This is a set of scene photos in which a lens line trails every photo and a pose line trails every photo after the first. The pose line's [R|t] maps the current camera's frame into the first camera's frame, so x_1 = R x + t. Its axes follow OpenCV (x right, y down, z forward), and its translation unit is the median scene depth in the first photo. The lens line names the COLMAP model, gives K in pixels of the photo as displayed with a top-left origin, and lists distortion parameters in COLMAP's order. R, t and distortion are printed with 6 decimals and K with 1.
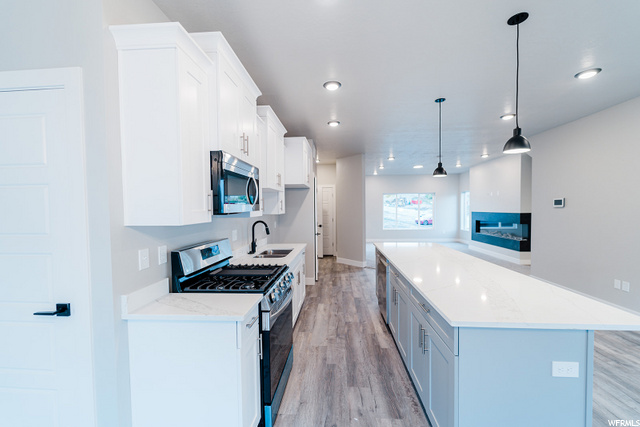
lens RADIAL K [[256.7, 0, 321.0], [0, 256.7, 214.5], [0, 0, 1]] dist [-0.002001, -0.000638]
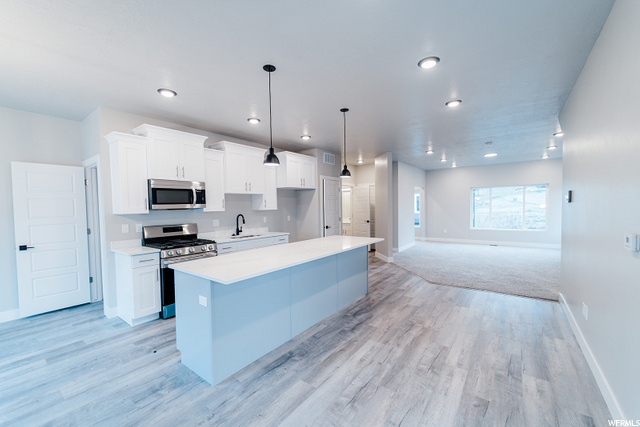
lens RADIAL K [[256.7, 0, 314.5], [0, 256.7, 214.7], [0, 0, 1]] dist [-0.002001, -0.000638]
pose [[0.850559, 0.023623, -0.525349, 0.404273], [-0.012612, 0.999620, 0.024530, -0.006504], [0.525728, -0.014238, 0.850533, -0.015527]]
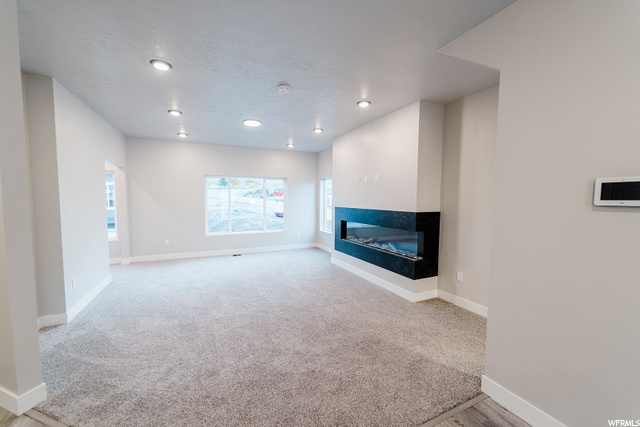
lens RADIAL K [[256.7, 0, 320.6], [0, 256.7, 214.4], [0, 0, 1]] dist [-0.002001, -0.000638]
pose [[0.871352, -0.013205, 0.490481, 0.300083], [-0.003222, 0.999462, 0.032632, -0.017907], [-0.490648, -0.030014, 0.870841, 0.577564]]
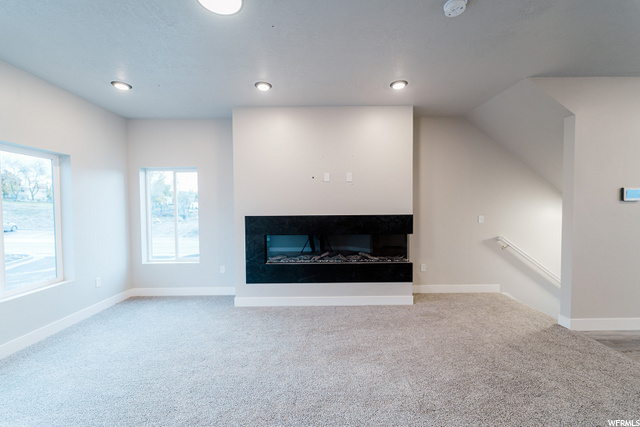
lens RADIAL K [[256.7, 0, 320.3], [0, 256.7, 211.6], [0, 0, 1]] dist [-0.002001, -0.000638]
pose [[-0.083009, -0.013500, 0.996457, 0.211124], [0.034075, 0.999285, 0.016377, -0.027326], [-0.995966, 0.035314, -0.082489, 1.183773]]
